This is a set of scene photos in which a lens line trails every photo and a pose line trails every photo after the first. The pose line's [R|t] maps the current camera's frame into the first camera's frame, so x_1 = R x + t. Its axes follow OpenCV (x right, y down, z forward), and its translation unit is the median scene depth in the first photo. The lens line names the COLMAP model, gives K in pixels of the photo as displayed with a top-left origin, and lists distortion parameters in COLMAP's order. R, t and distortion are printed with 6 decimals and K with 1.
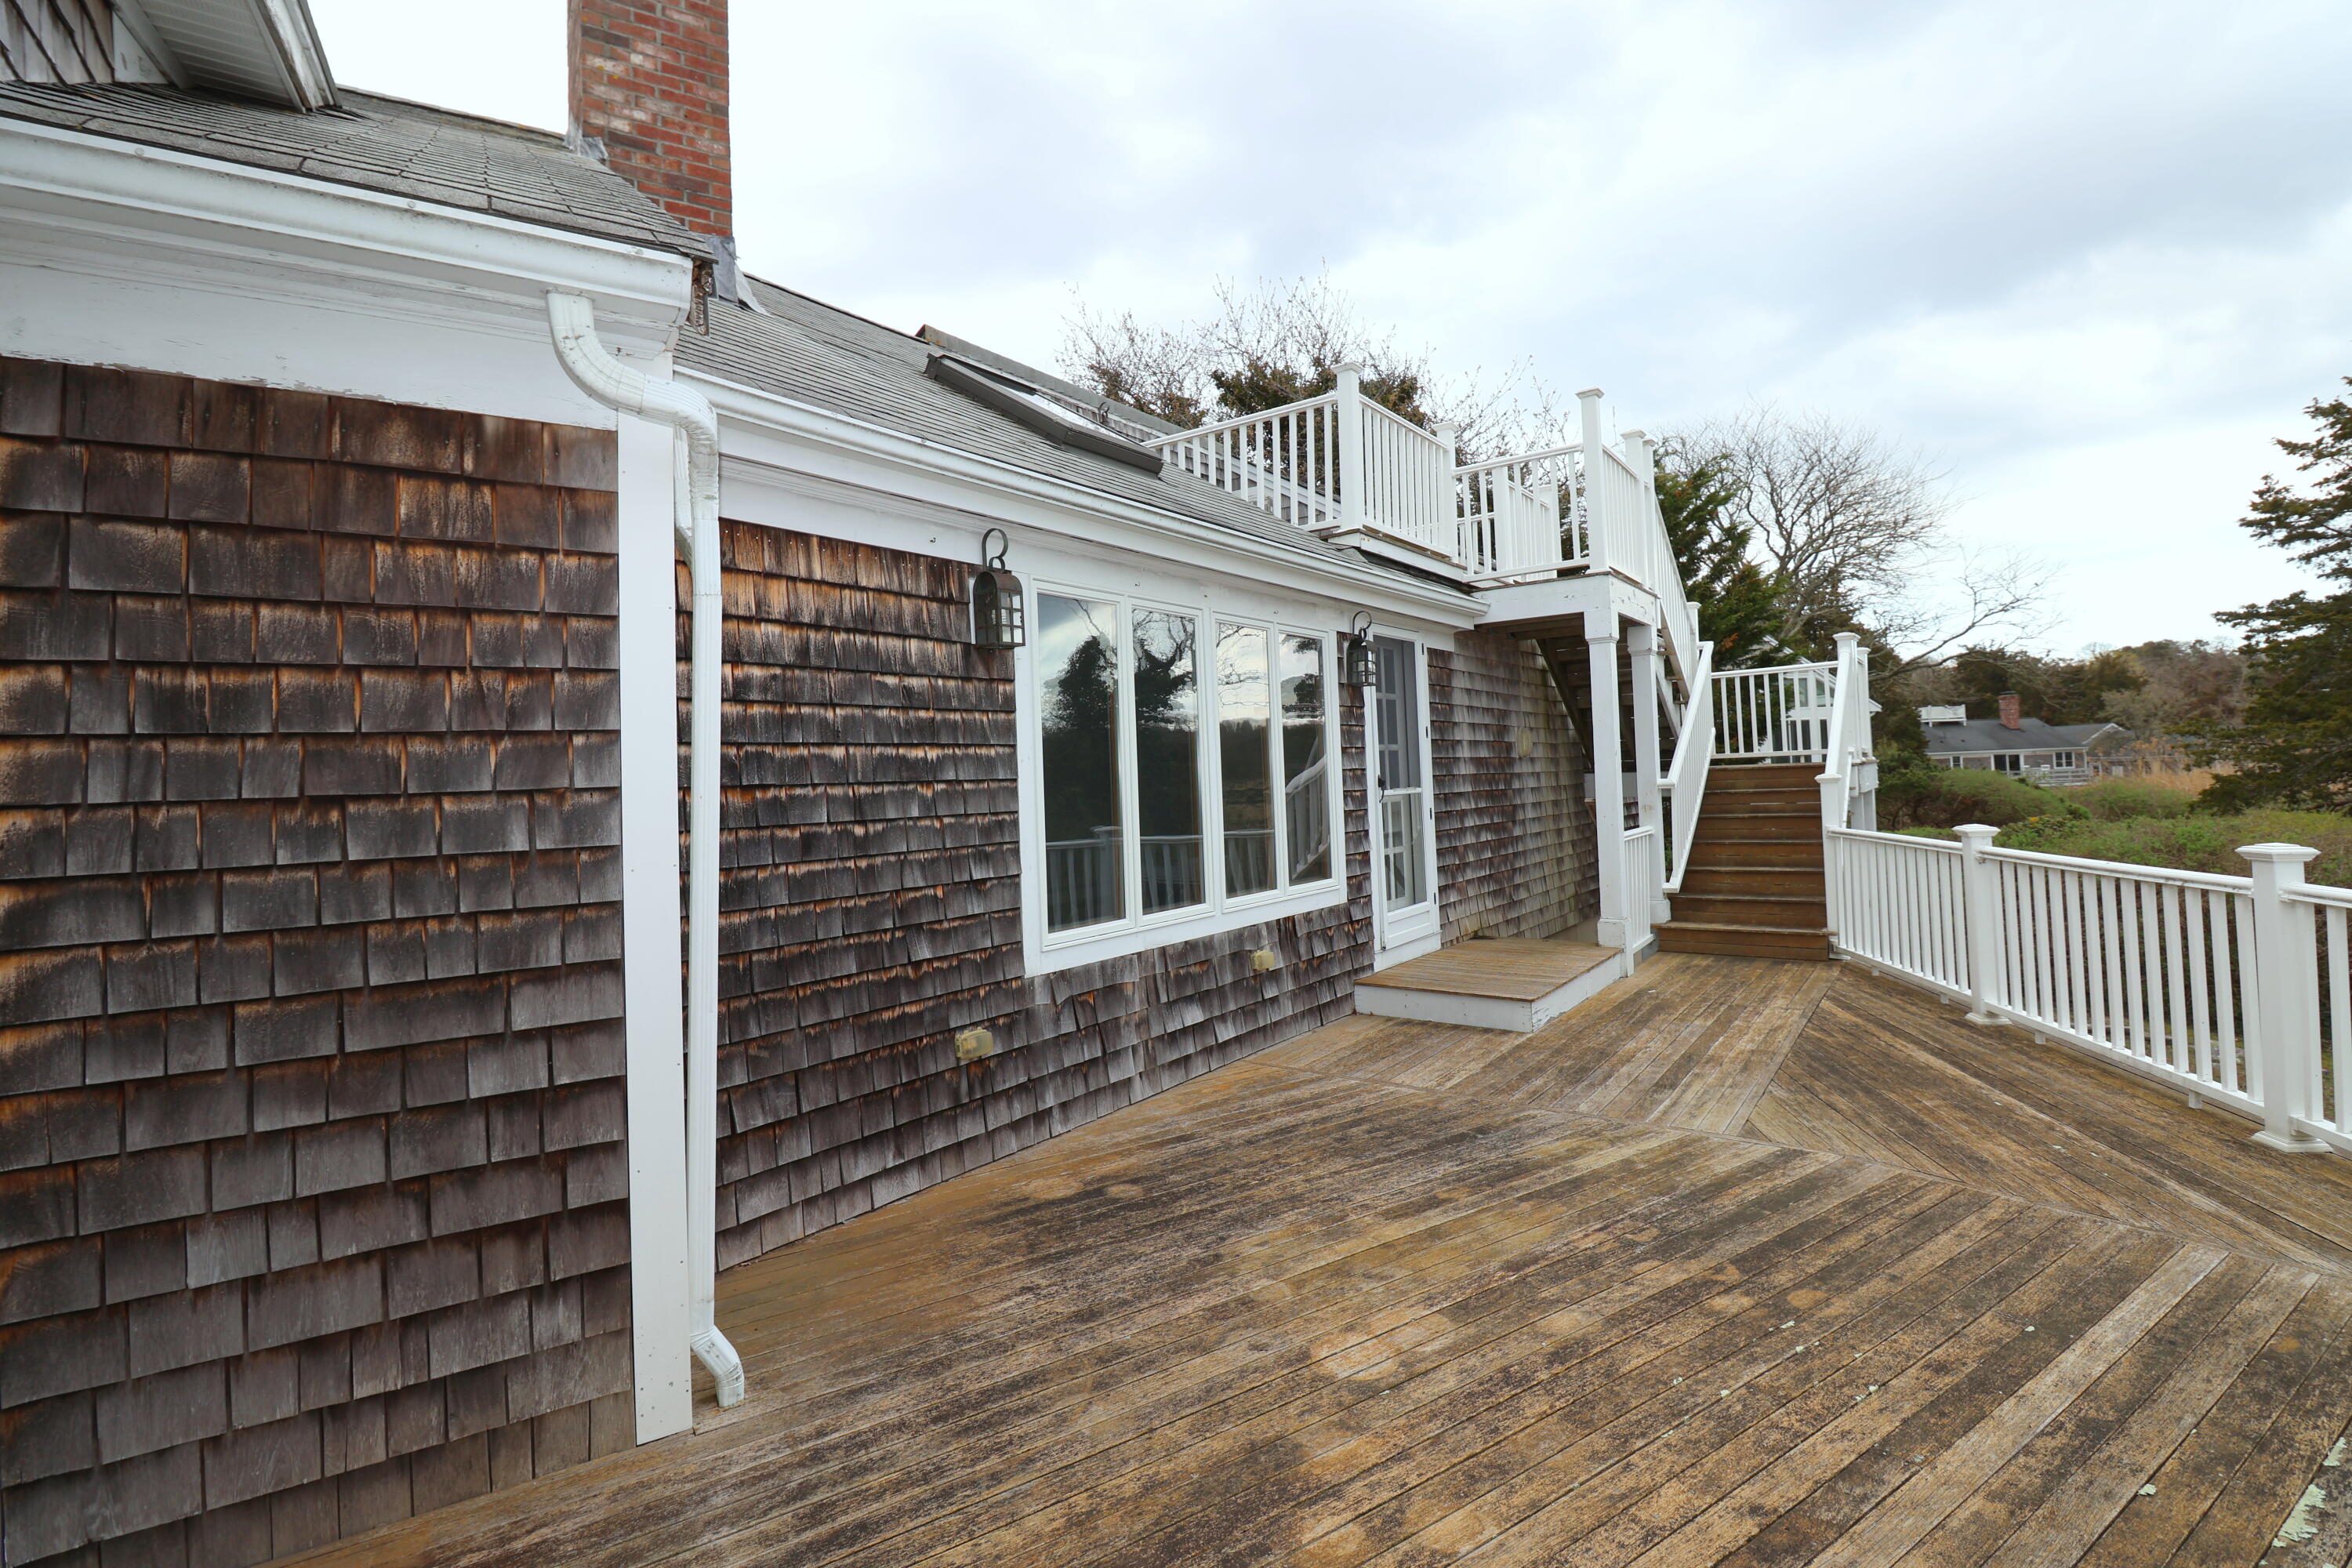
lens RADIAL K [[1096.4, 0, 1176.0], [0, 1096.4, 784.0], [0, 0, 1]] dist [-0.042800, -0.000184]
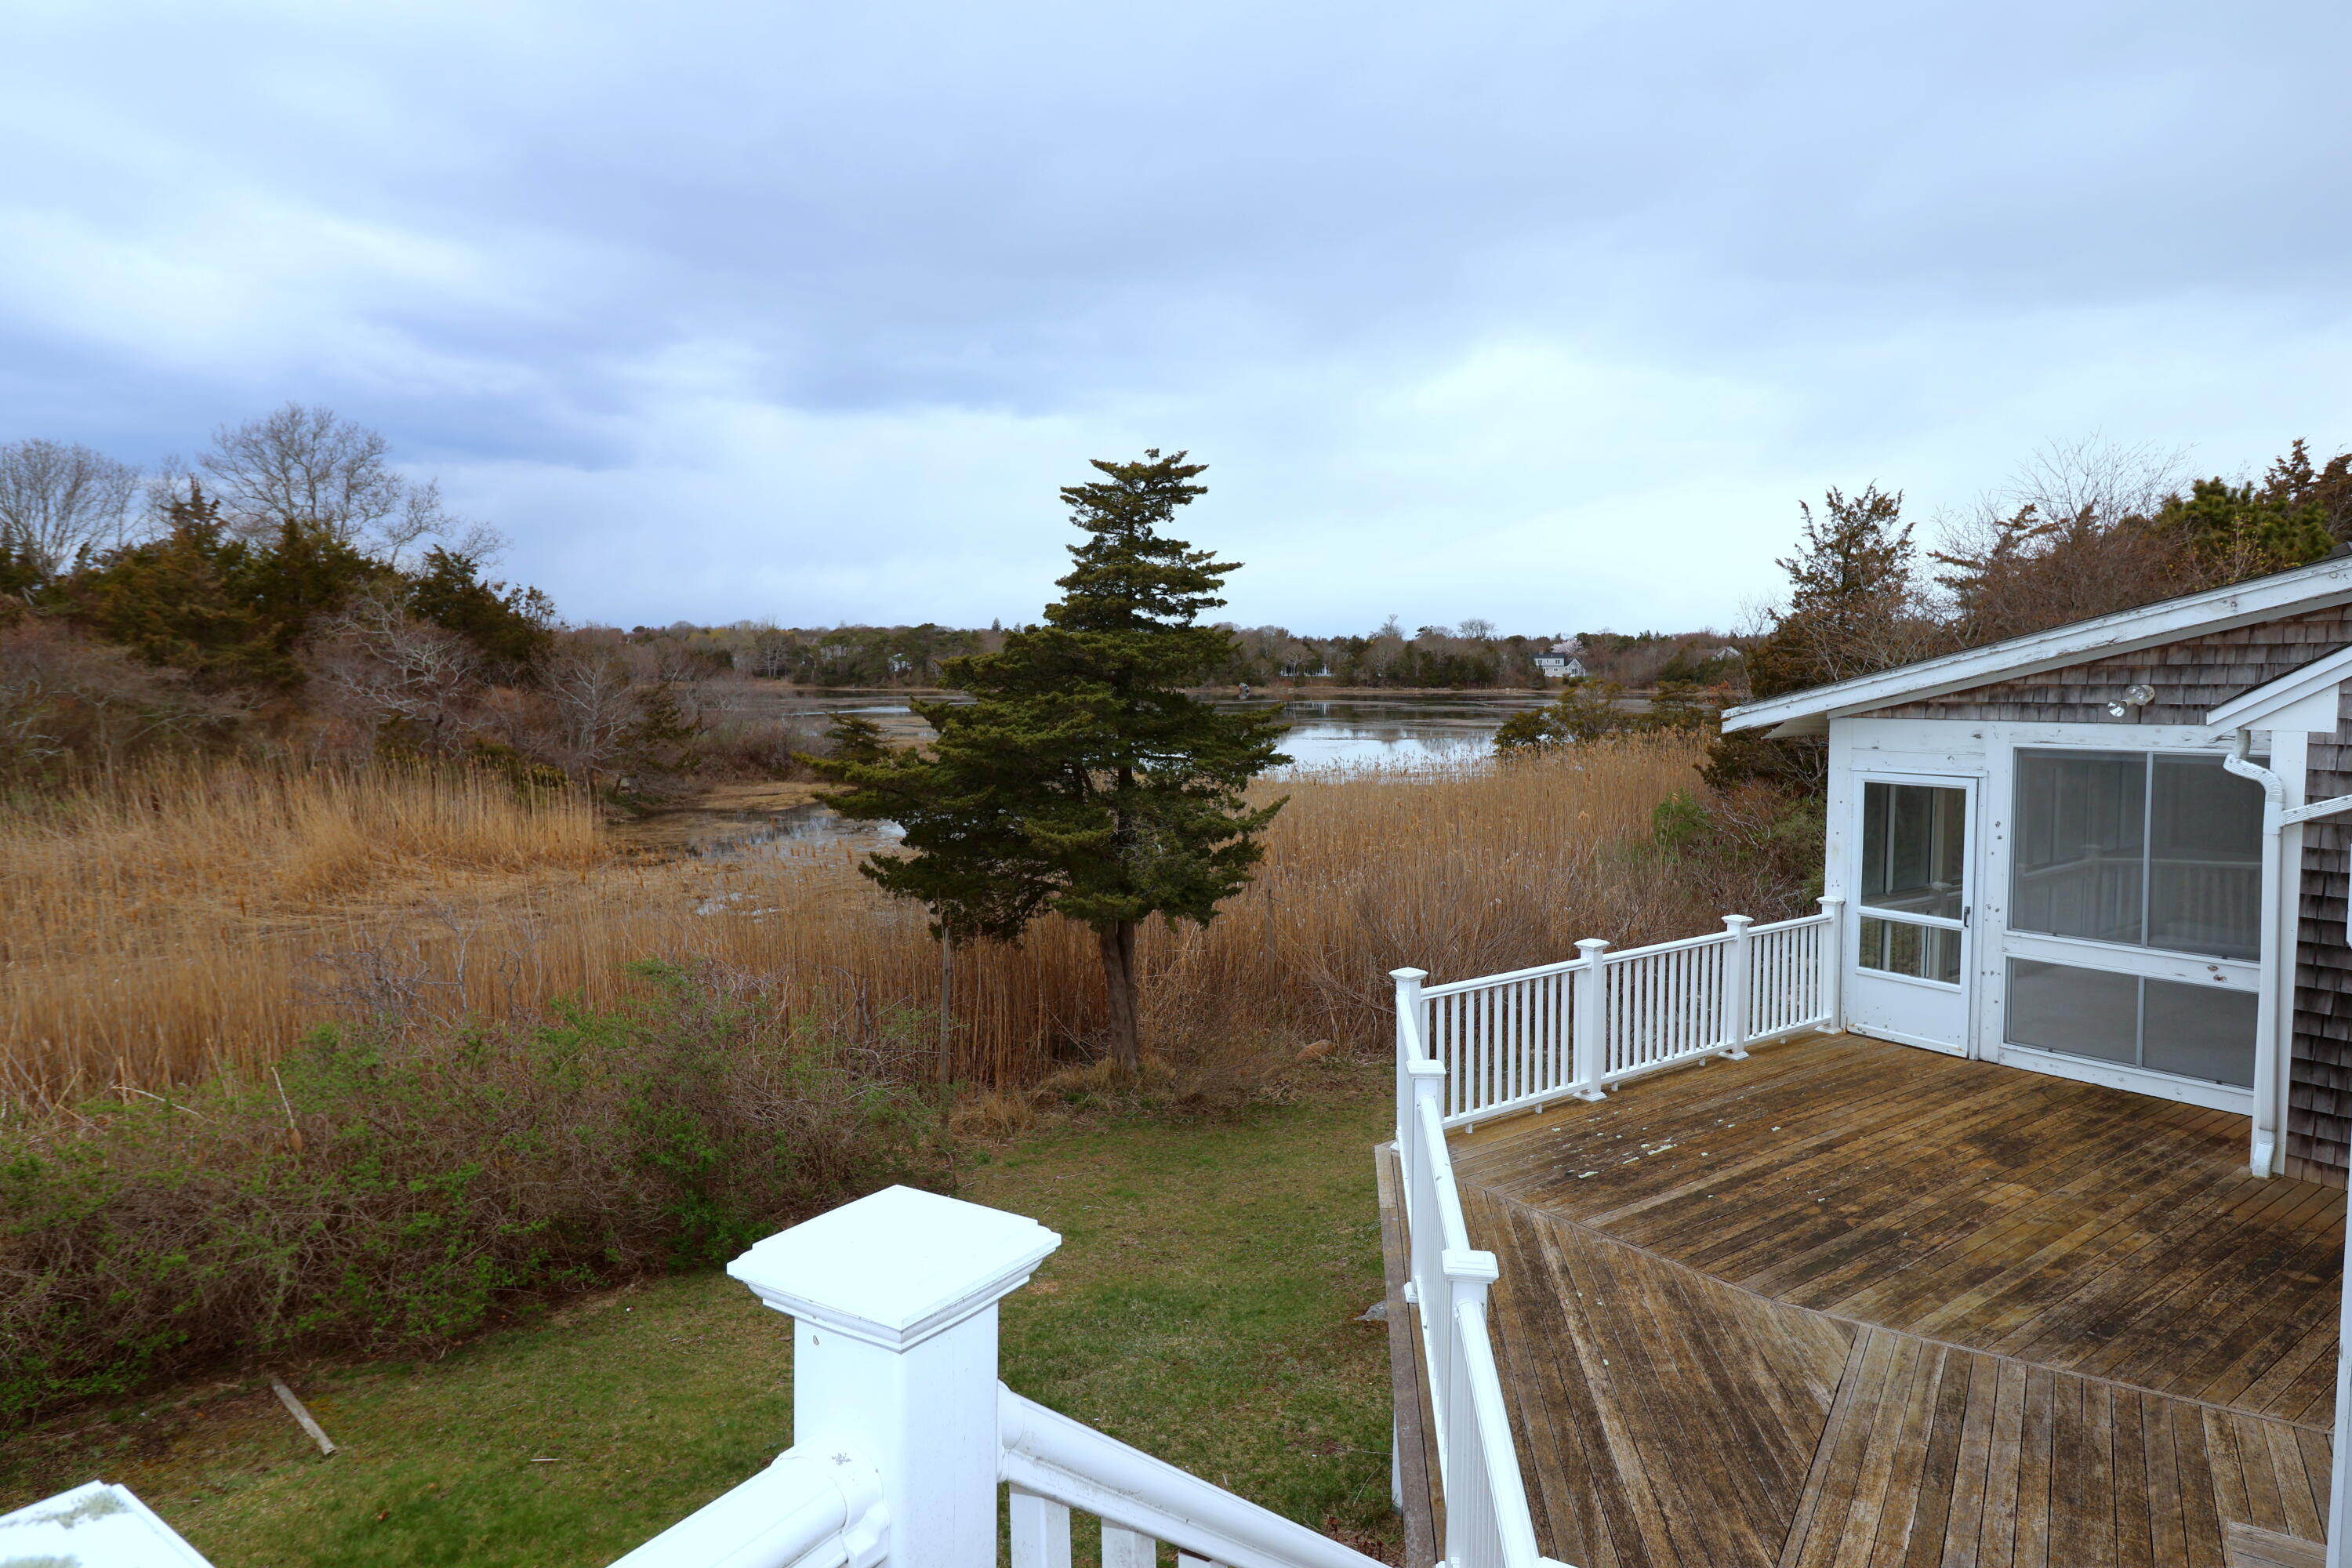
lens RADIAL K [[1451.3, 0, 1176.0], [0, 1451.3, 784.0], [0, 0, 1]] dist [-0.001606, -0.001098]
pose [[-0.996130, 0.046429, -0.074627, 1.754363], [0.039142, 0.994582, 0.096308, -0.551325], [0.078694, 0.093014, -0.992550, 3.187609]]
